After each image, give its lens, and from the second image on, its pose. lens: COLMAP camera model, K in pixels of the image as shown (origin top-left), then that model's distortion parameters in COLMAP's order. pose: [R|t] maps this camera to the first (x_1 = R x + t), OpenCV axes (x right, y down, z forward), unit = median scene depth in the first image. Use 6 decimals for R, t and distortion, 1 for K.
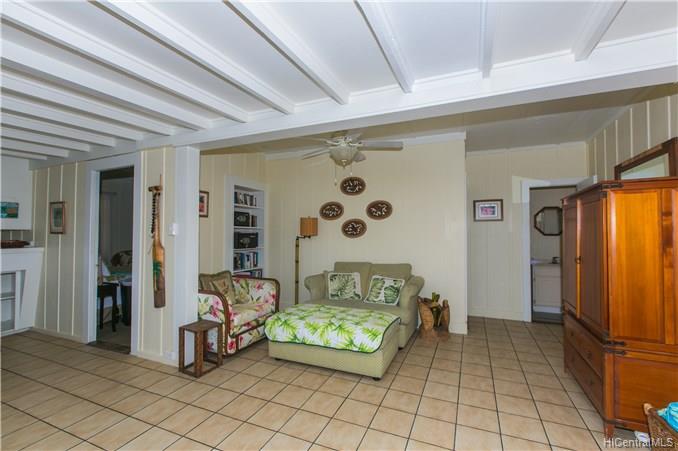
lens RADIAL K [[300.9, 0, 340.2], [0, 300.9, 223.0], [0, 0, 1]] dist [-0.002646, -0.001485]
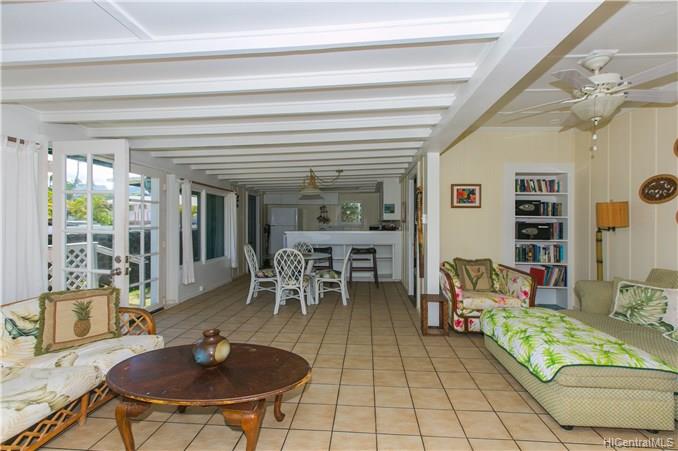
lens RADIAL K [[300.9, 0, 346.7], [0, 300.9, 221.9], [0, 0, 1]] dist [-0.002646, -0.001485]
pose [[0.338697, 0.003033, -0.940891, 0.410661], [0.025227, 0.999606, 0.012304, 0.005735], [0.940557, -0.027903, 0.338487, 0.183939]]
